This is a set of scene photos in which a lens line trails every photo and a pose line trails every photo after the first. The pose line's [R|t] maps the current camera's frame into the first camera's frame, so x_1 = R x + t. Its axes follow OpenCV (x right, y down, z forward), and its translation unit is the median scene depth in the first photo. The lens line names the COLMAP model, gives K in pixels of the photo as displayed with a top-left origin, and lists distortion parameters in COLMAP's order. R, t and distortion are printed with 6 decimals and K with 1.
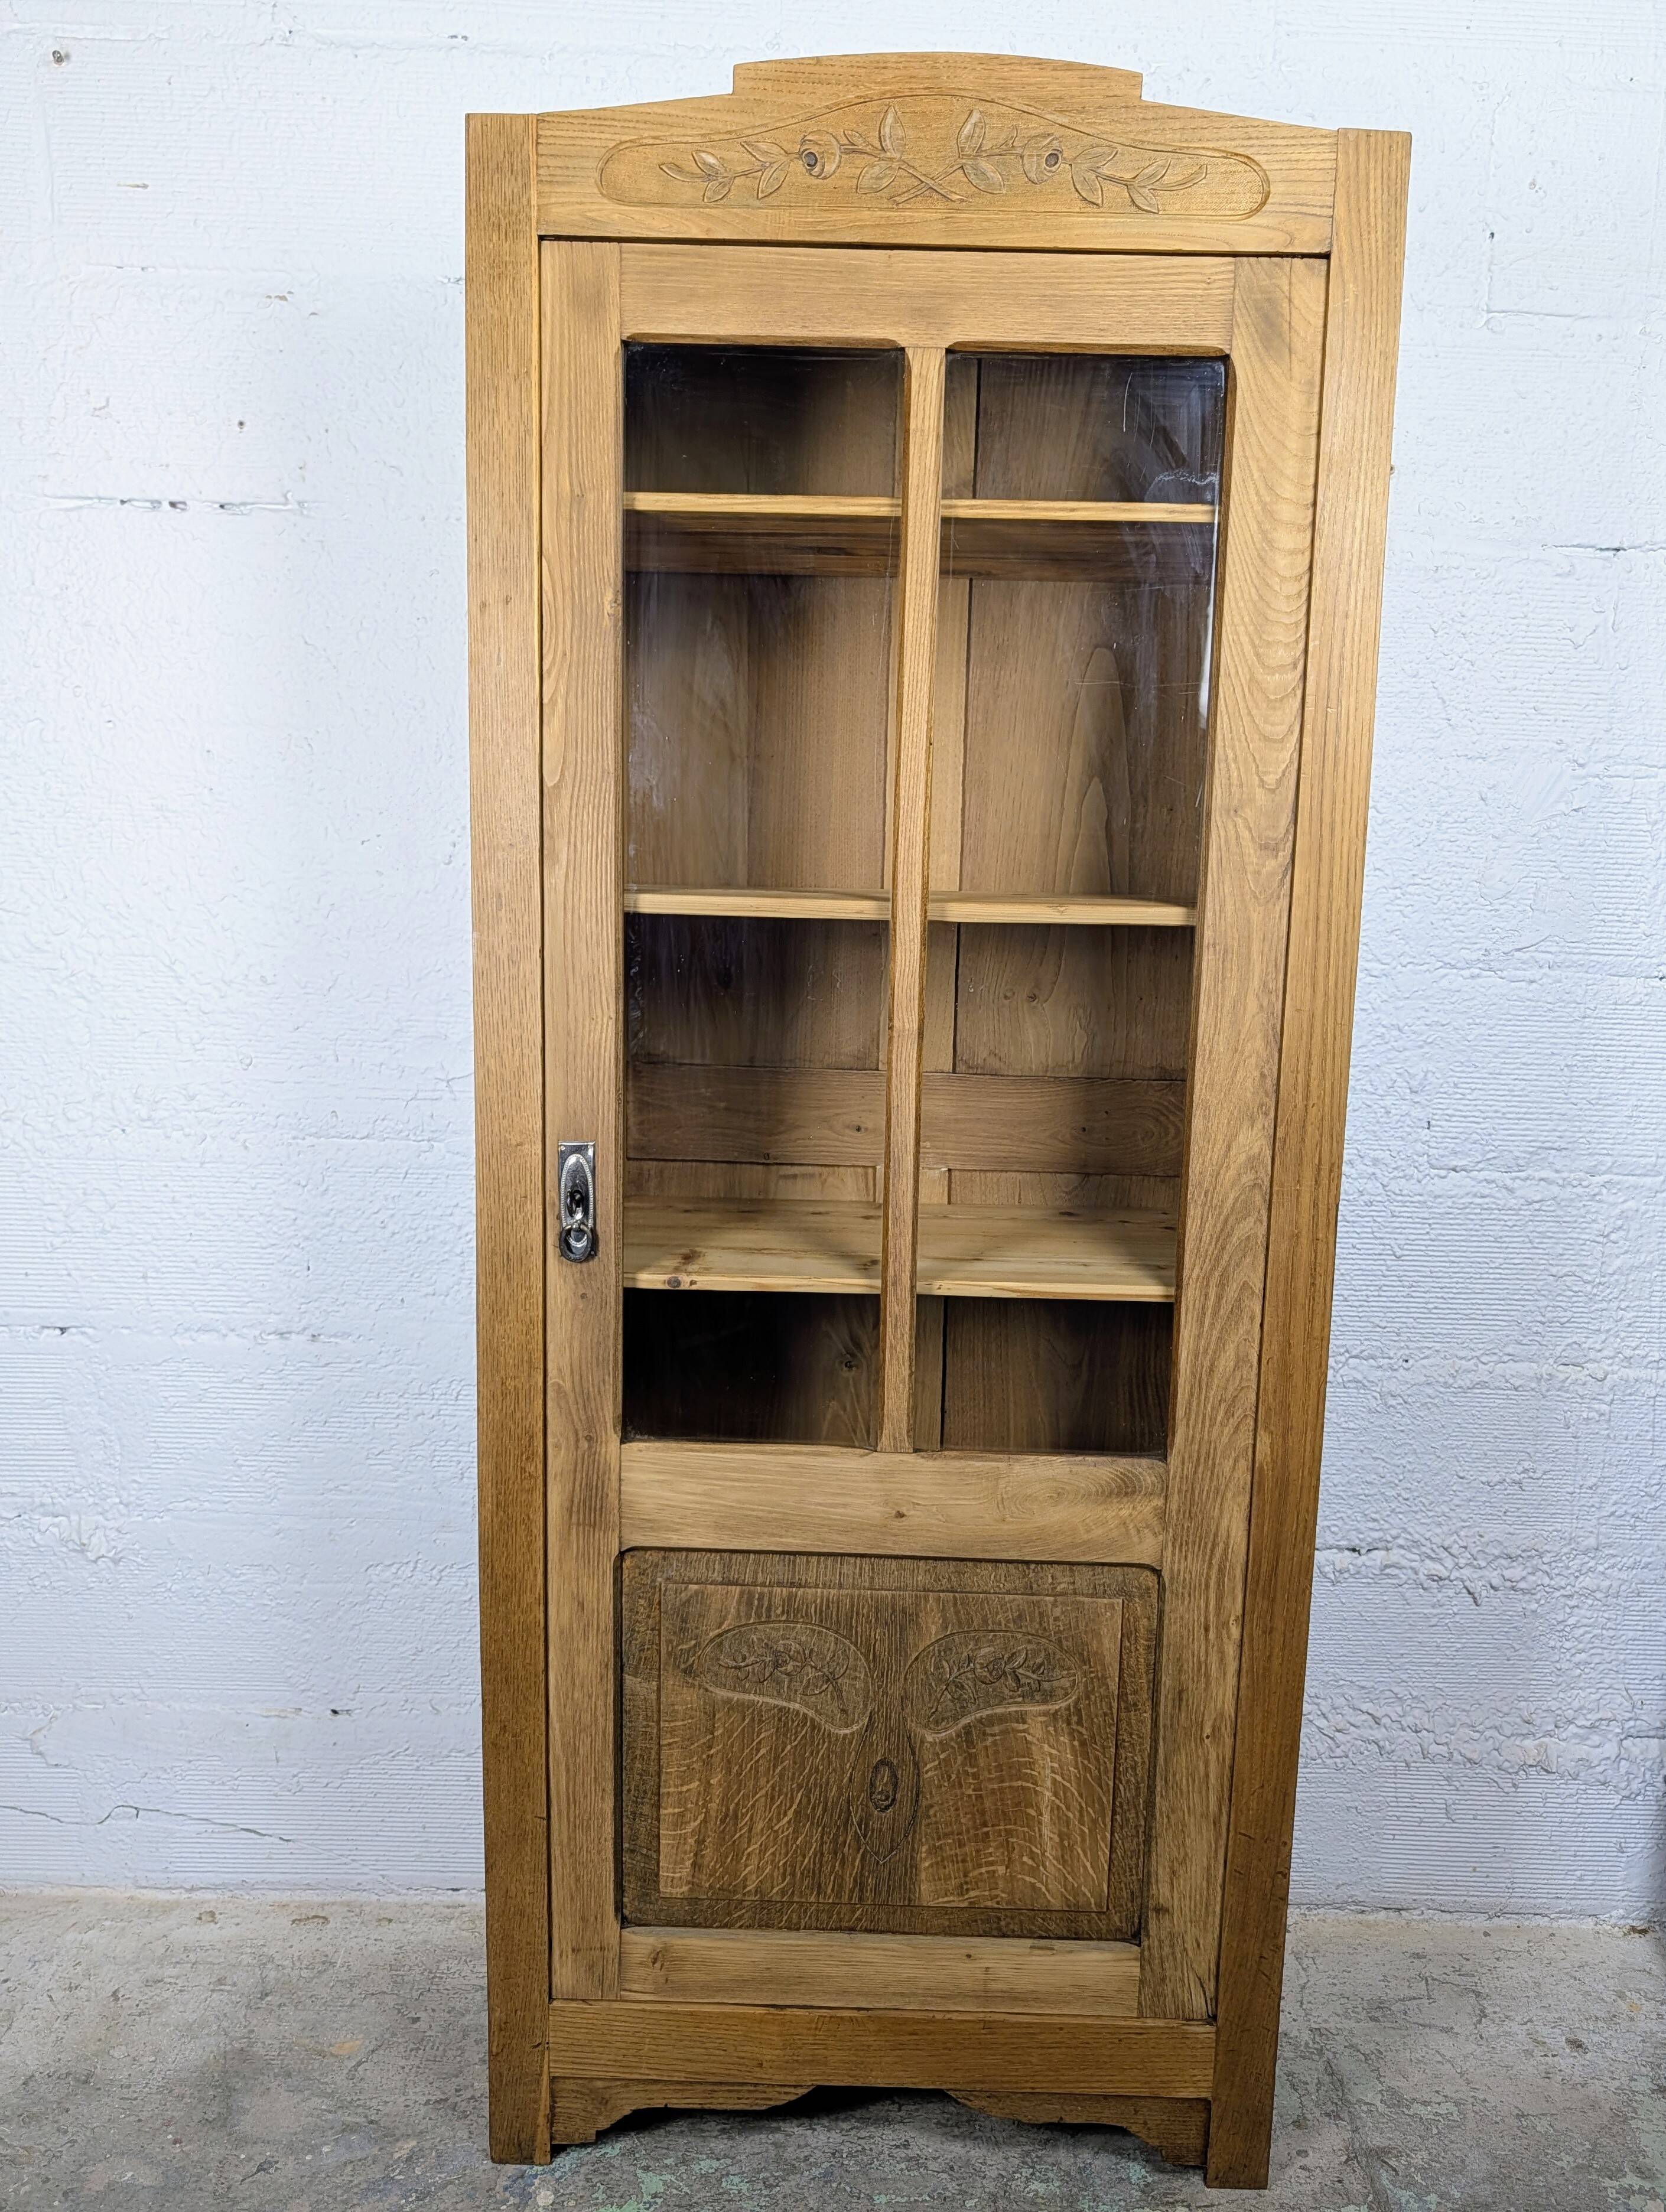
lens RADIAL K [[1771.6, 0, 919.6], [0, 1771.6, 1140.8], [0, 0, 1]] dist [0.004822, 0.001555]
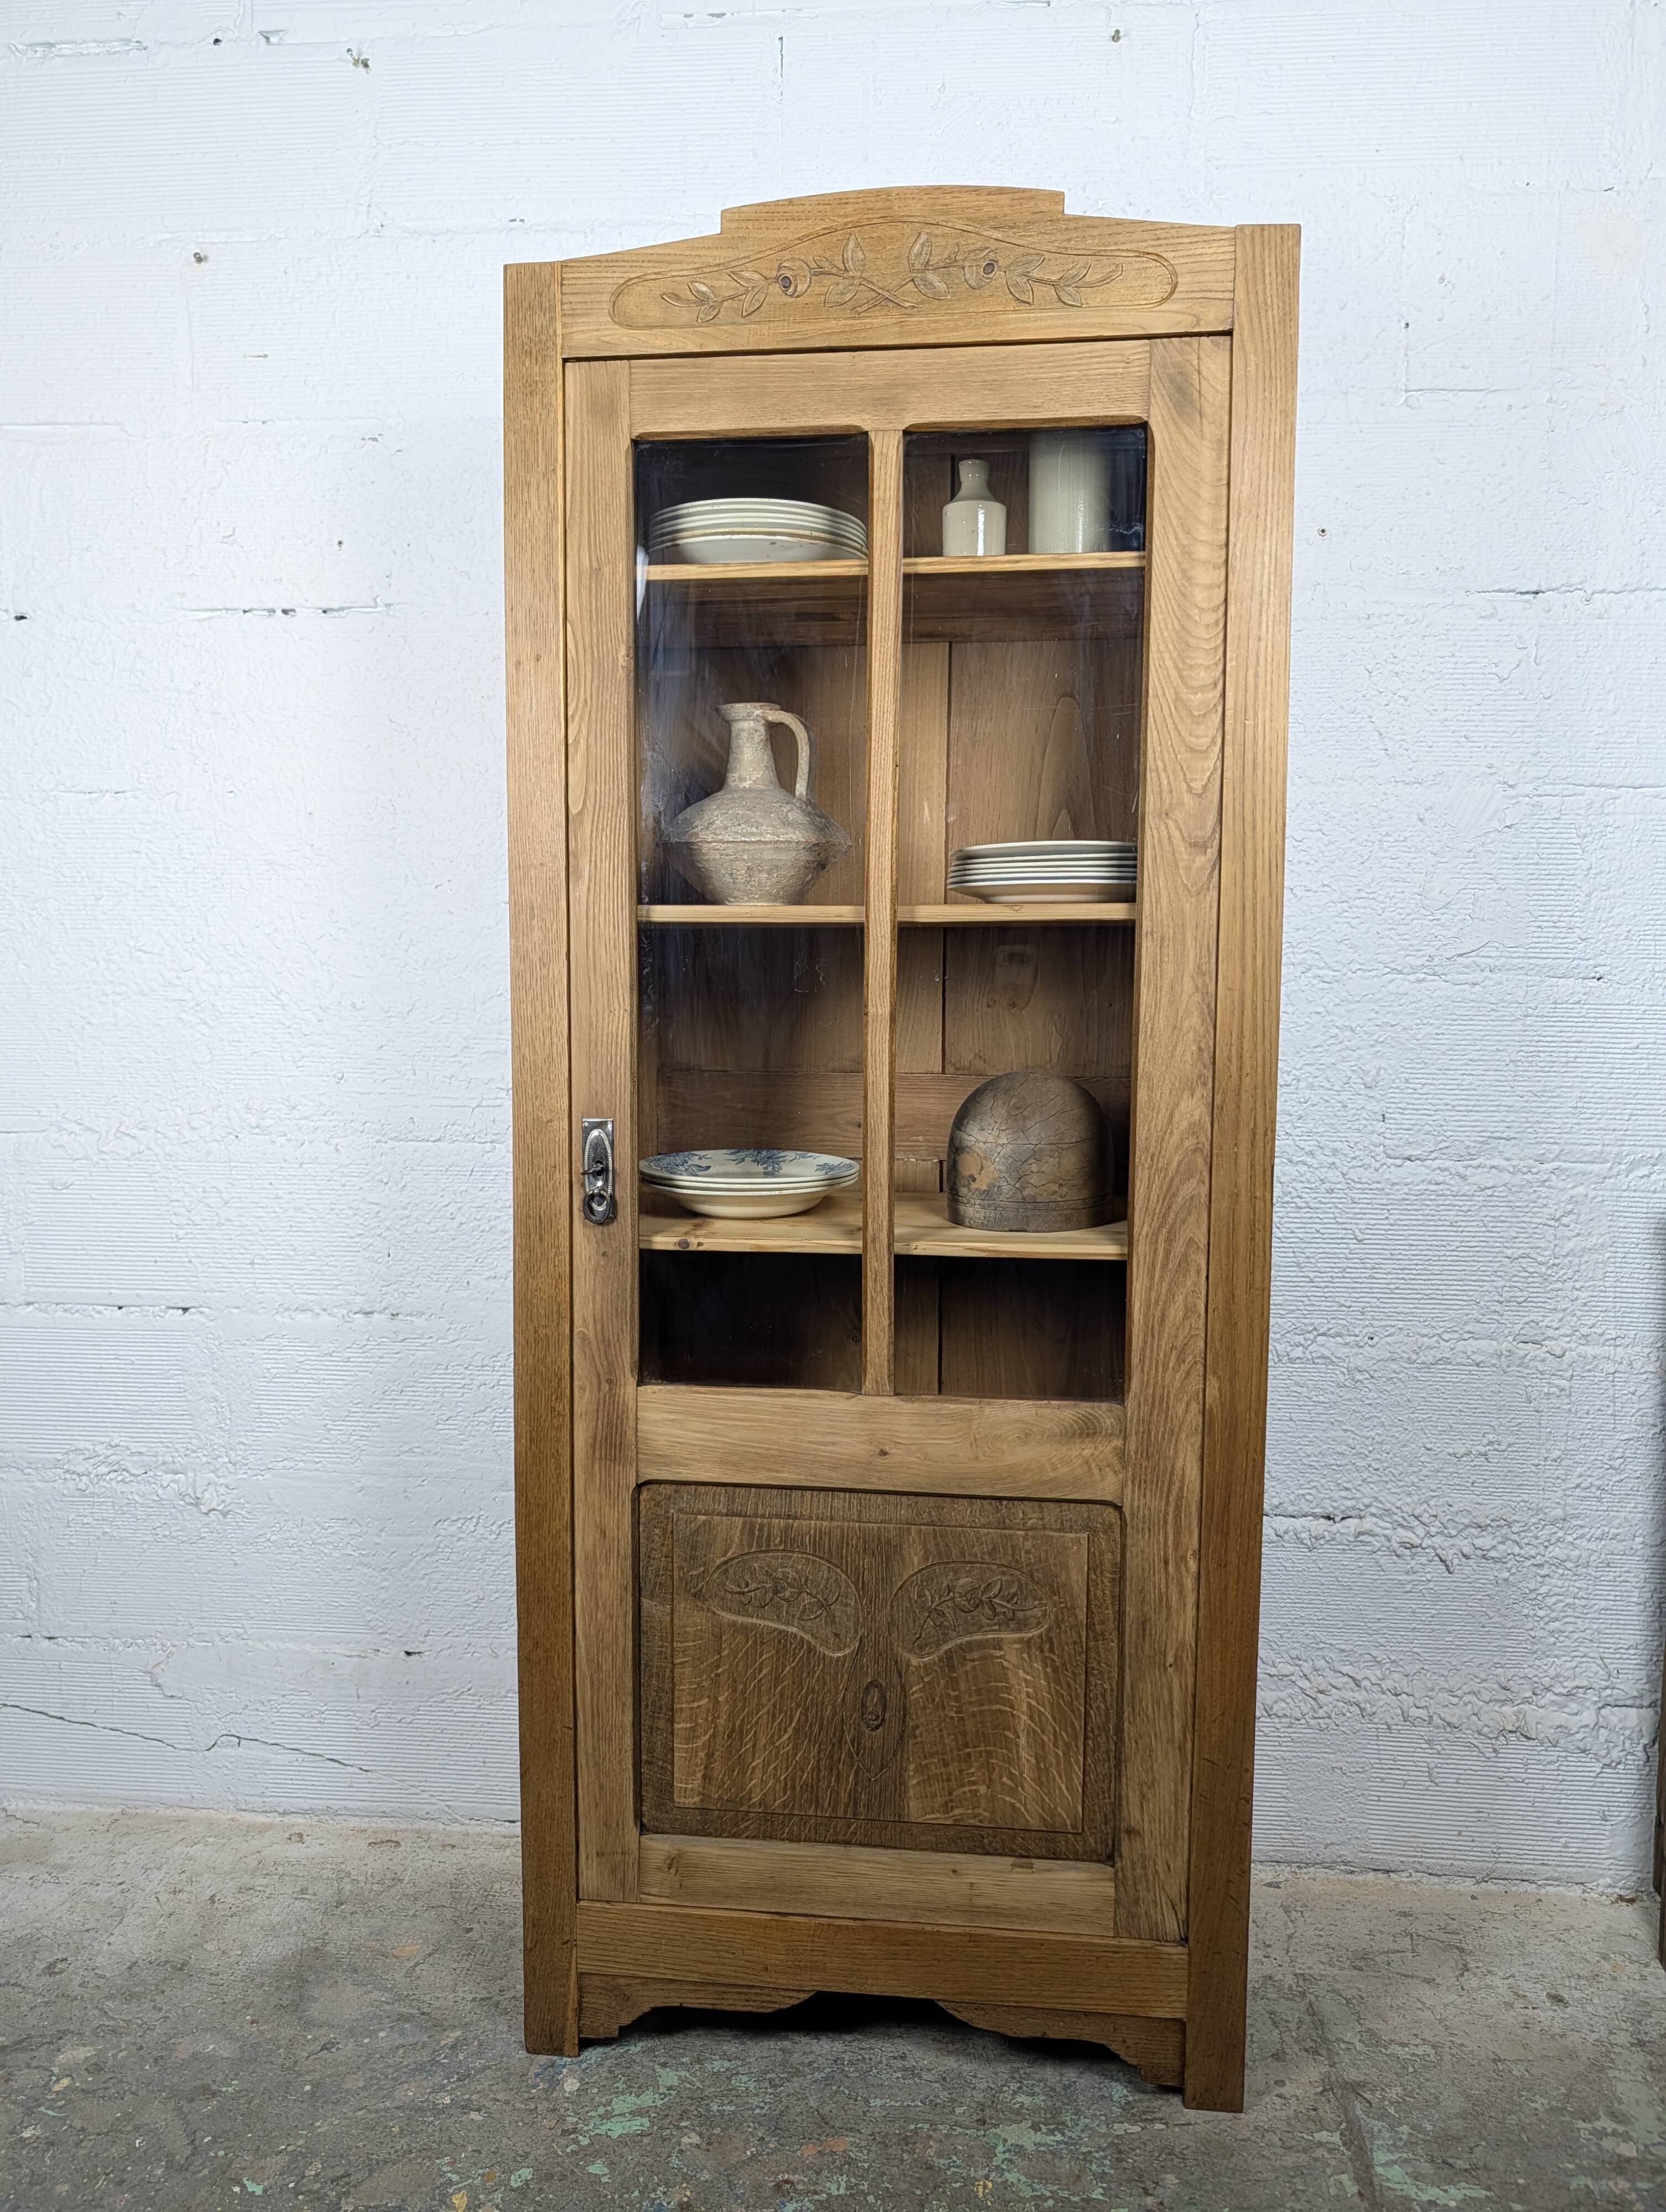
lens RADIAL K [[1615.4, 0, 833.0], [0, 1615.4, 1106.0], [0, 0, 1]] dist [0.006524, 0.003772]
pose [[0.994636, -0.014295, -0.102440, 0.063837], [0.006257, 0.996906, -0.078358, 0.072259], [0.103243, 0.077296, 0.991648, -0.026670]]
